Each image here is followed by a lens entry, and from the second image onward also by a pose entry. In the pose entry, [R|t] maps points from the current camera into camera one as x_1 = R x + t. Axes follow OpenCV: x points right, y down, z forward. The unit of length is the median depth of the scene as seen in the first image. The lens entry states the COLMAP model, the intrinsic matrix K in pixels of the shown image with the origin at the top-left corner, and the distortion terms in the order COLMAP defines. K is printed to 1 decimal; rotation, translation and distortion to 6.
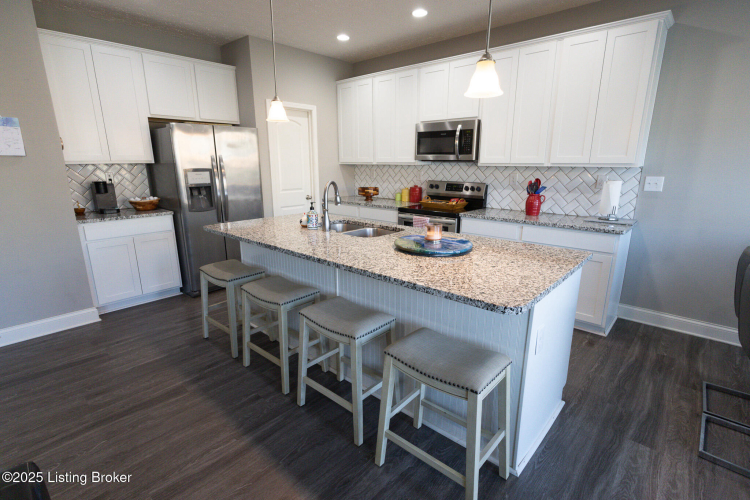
lens RADIAL K [[357.8, 0, 371.8], [0, 357.8, 250.0], [0, 0, 1]] dist [0.001944, 0.001300]
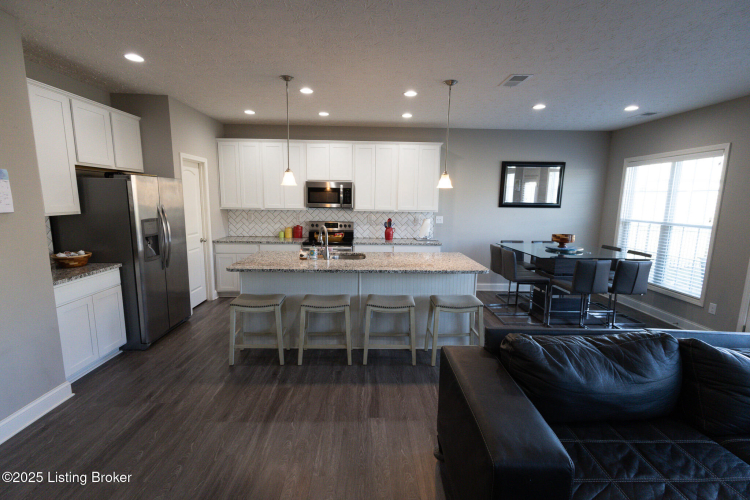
lens RADIAL K [[342.0, 0, 367.4], [0, 342.0, 250.1], [0, 0, 1]] dist [0.002492, 0.000746]
pose [[0.737708, -0.092453, 0.668760, -0.668394], [0.151801, 0.987929, -0.030876, -0.014990], [-0.657832, 0.124296, 0.742837, -0.114803]]
